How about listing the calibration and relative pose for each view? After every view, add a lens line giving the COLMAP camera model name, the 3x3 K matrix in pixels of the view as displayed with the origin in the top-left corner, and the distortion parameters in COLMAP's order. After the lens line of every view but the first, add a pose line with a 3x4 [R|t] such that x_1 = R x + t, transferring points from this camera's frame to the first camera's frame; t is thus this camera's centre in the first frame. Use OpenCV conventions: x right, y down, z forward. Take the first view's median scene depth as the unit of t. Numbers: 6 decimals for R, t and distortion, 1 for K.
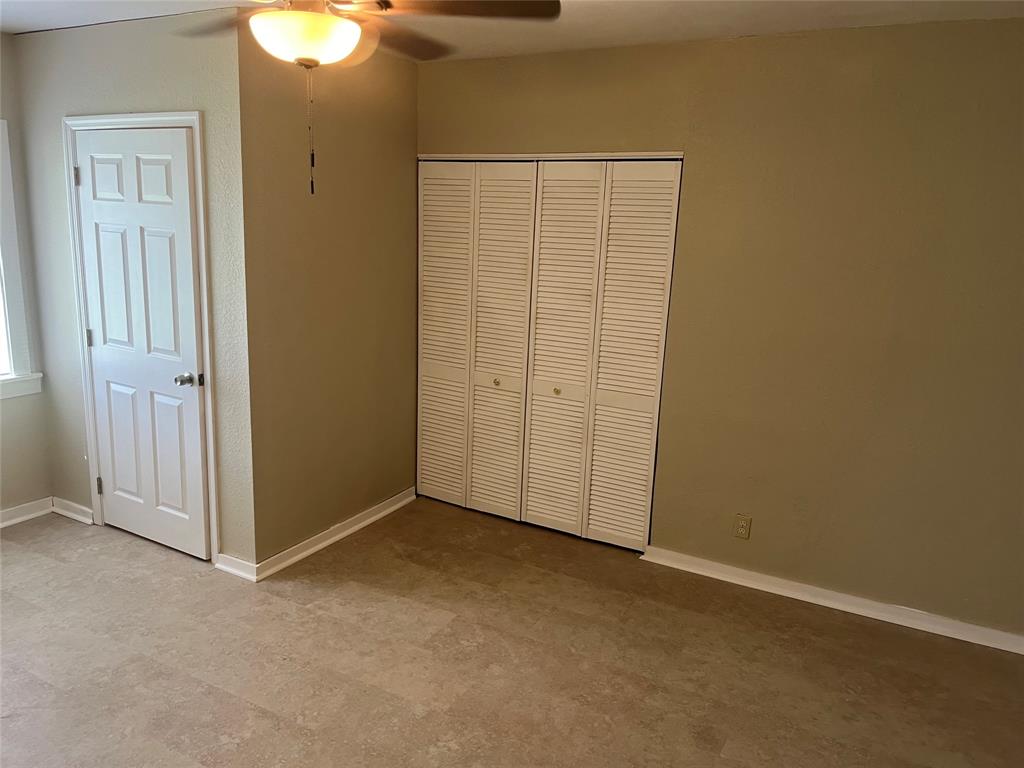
lens RADIAL K [[774.9, 0, 484.6], [0, 774.9, 383.6], [0, 0, 1]] dist [0.013931, 0.002960]
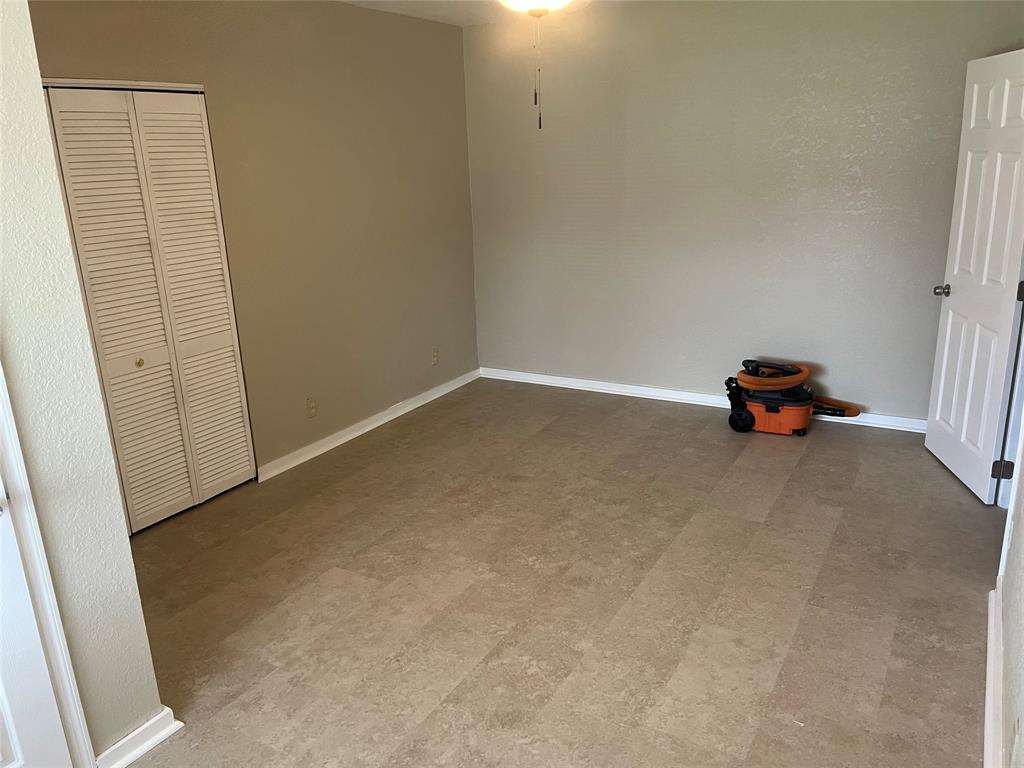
lens RADIAL K [[798.2, 0, 526.0], [0, 798.2, 384.4], [0, 0, 1]] dist [0.067678, -0.117003]
pose [[-0.011305, -0.315225, 0.948949, -0.861557], [0.245550, 0.919076, 0.308227, -0.155338], [-0.969318, 0.236499, 0.067014, 0.596874]]
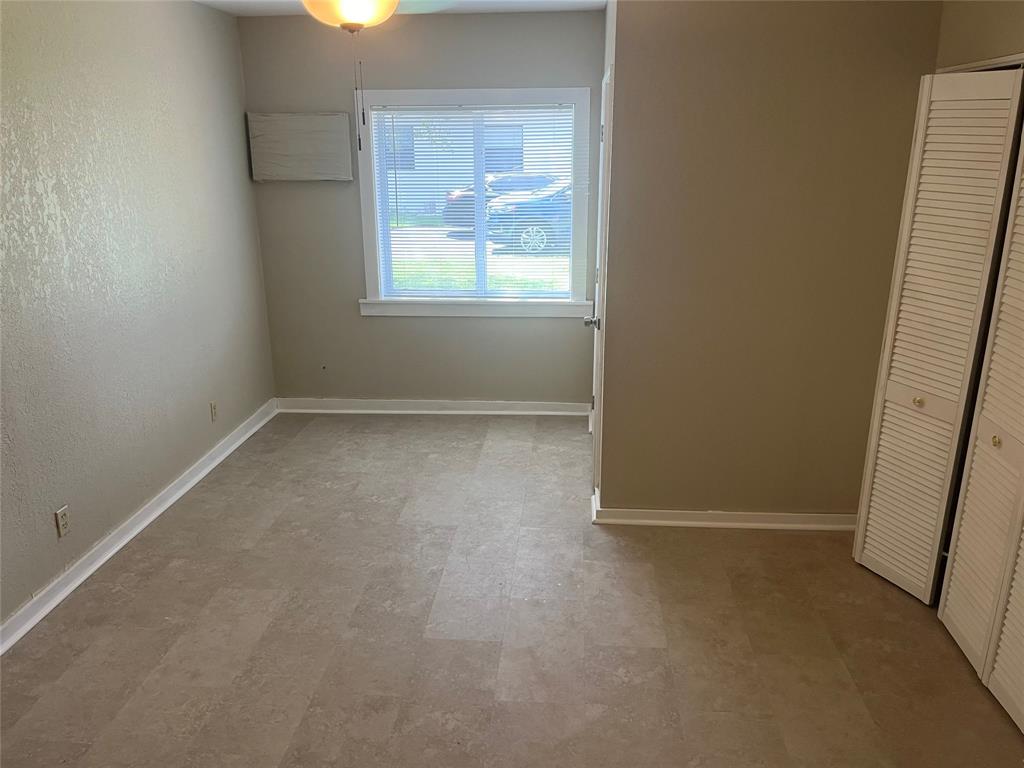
lens RADIAL K [[751.1, 0, 510.8], [0, 751.1, 377.7], [0, 0, 1]] dist [0.066520, -0.099484]
pose [[0.429887, 0.227968, -0.873629, 0.502833], [-0.170175, 0.970715, 0.169565, -0.089097], [0.886700, 0.075776, 0.456093, 0.422492]]
